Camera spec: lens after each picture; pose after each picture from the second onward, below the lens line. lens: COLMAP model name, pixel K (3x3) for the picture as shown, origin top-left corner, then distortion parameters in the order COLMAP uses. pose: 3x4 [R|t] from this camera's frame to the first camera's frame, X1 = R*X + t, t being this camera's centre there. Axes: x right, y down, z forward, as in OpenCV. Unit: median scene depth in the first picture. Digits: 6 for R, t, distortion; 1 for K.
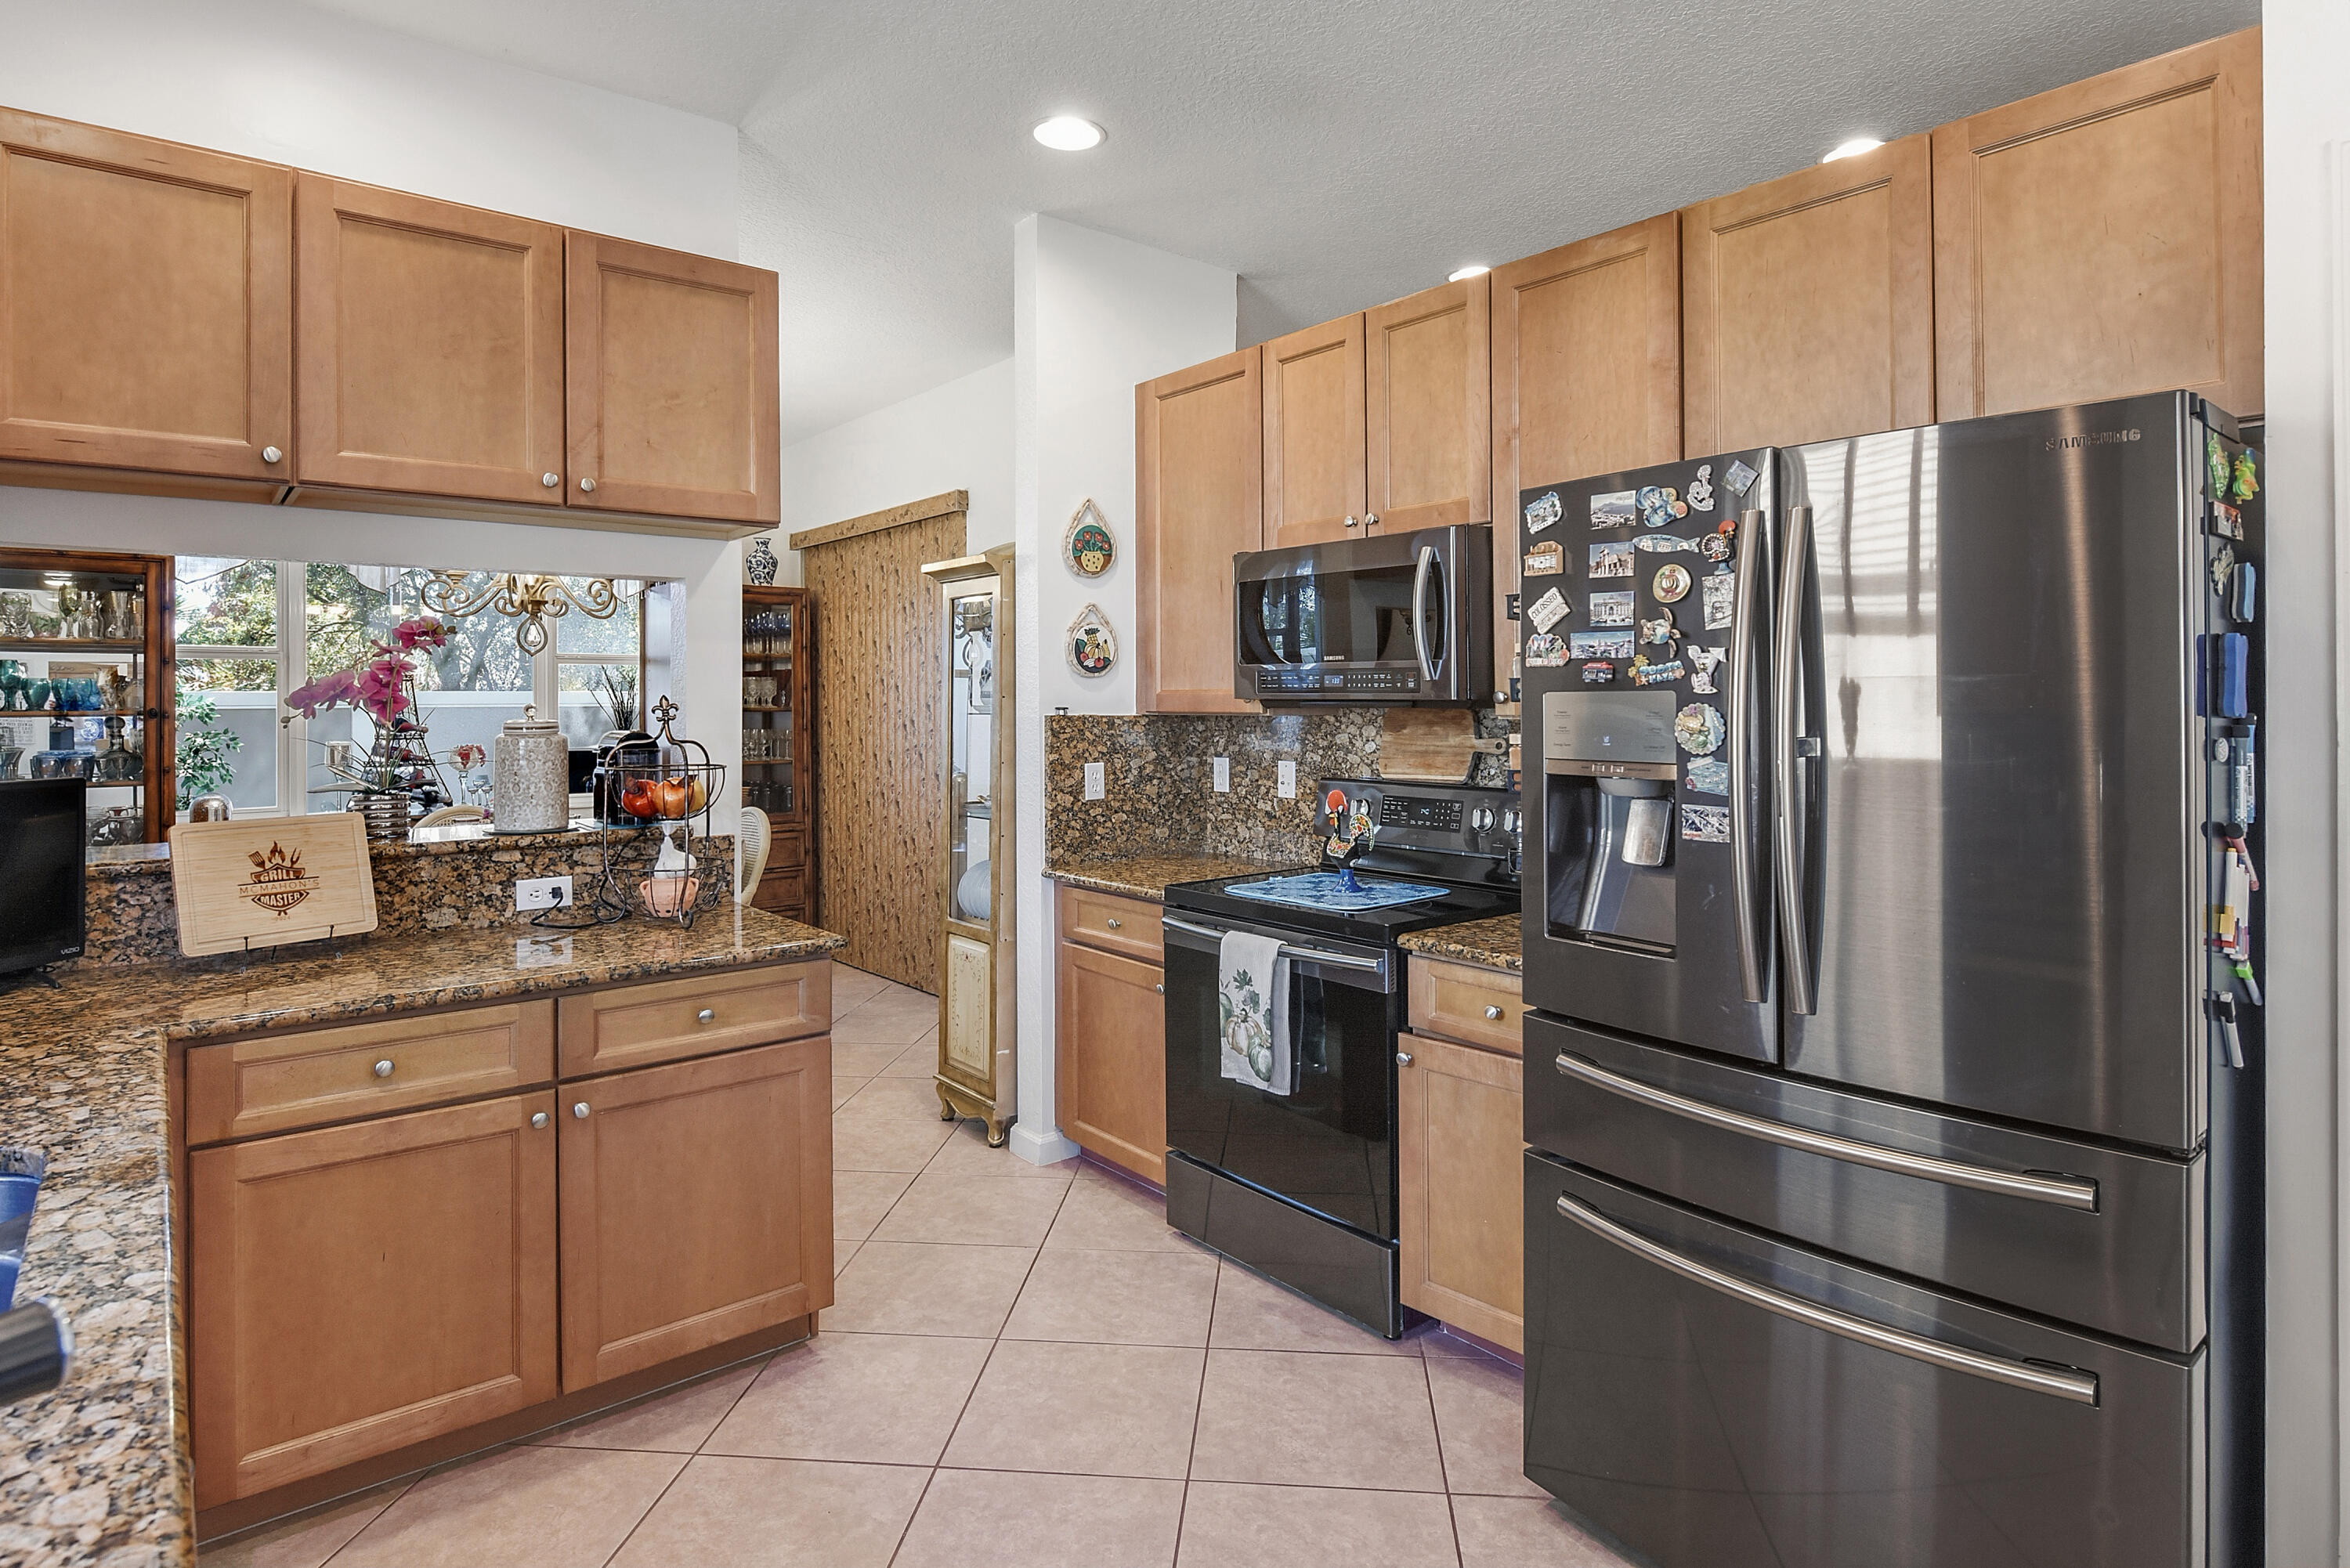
lens RADIAL K [[1202.7, 0, 1146.2], [0, 1202.7, 697.8], [0, 0, 1]] dist [-0.006701, -0.000160]
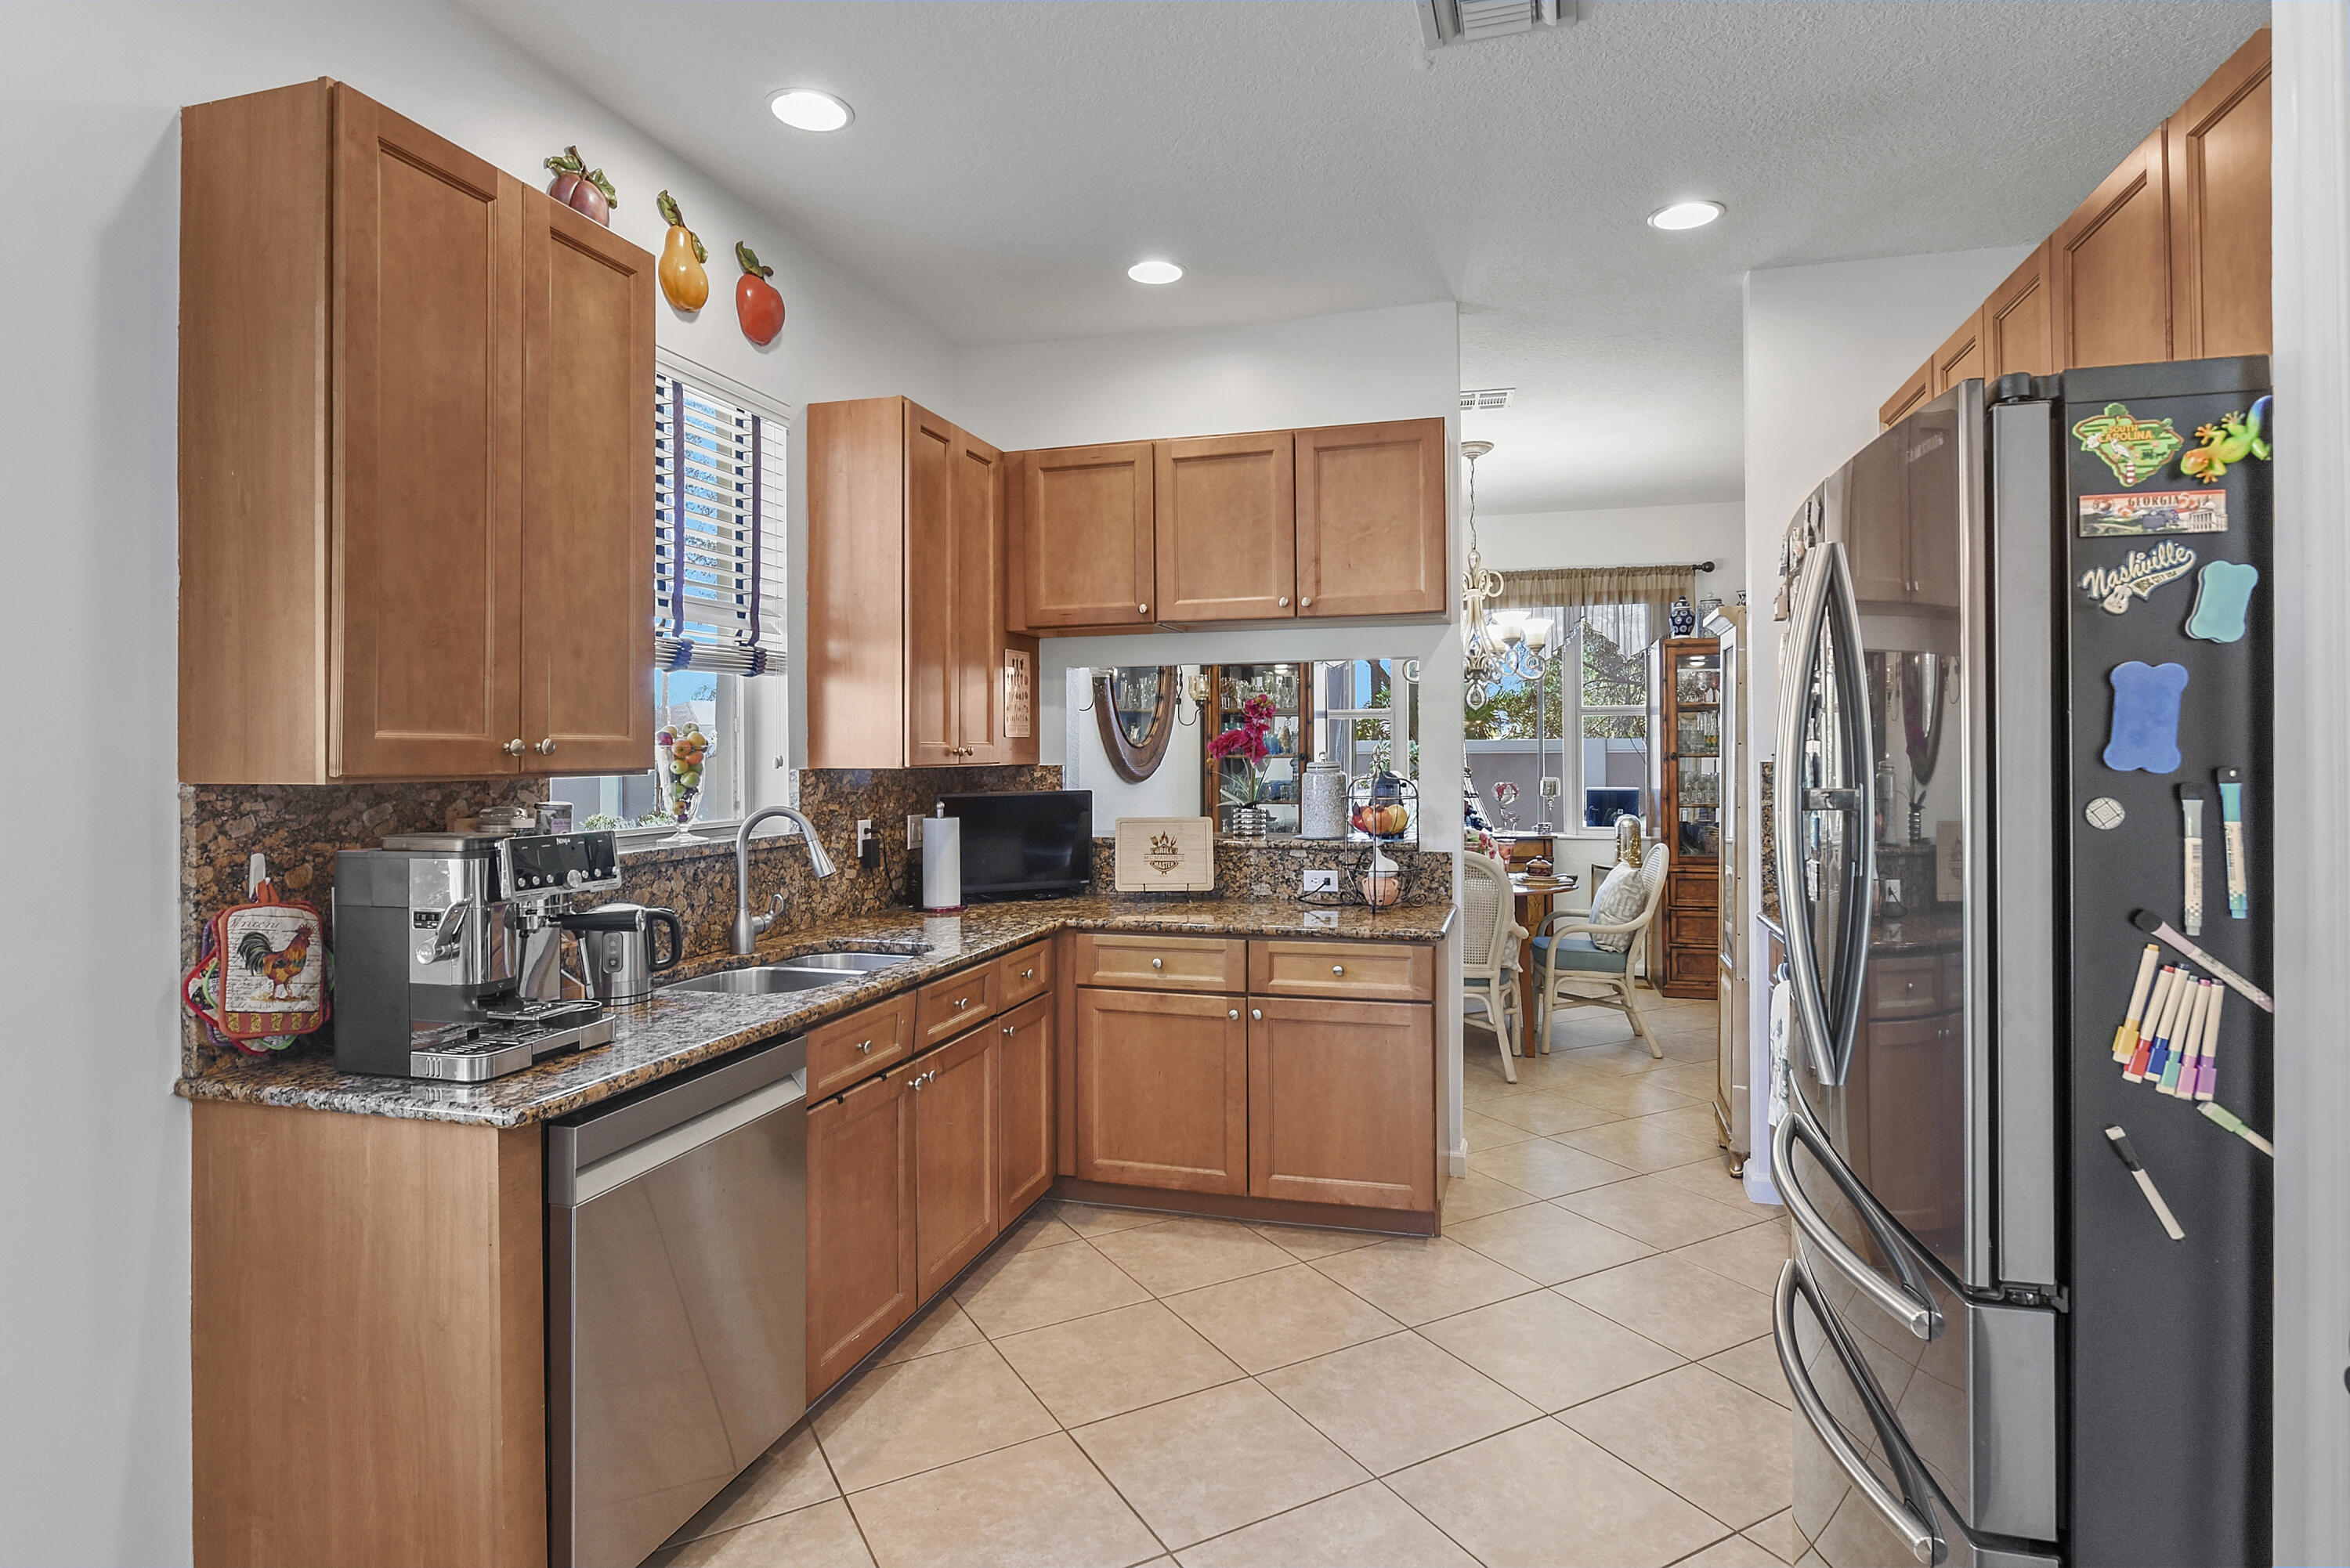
lens RADIAL K [[1219.7, 0, 1236.8], [0, 1219.7, 746.2], [0, 0, 1]] dist [-0.000263, 0.000072]
pose [[0.595561, -0.002106, -0.803307, 0.724376], [0.004963, 0.999987, 0.001058, -0.002974], [0.803295, -0.004617, 0.595564, 0.043594]]
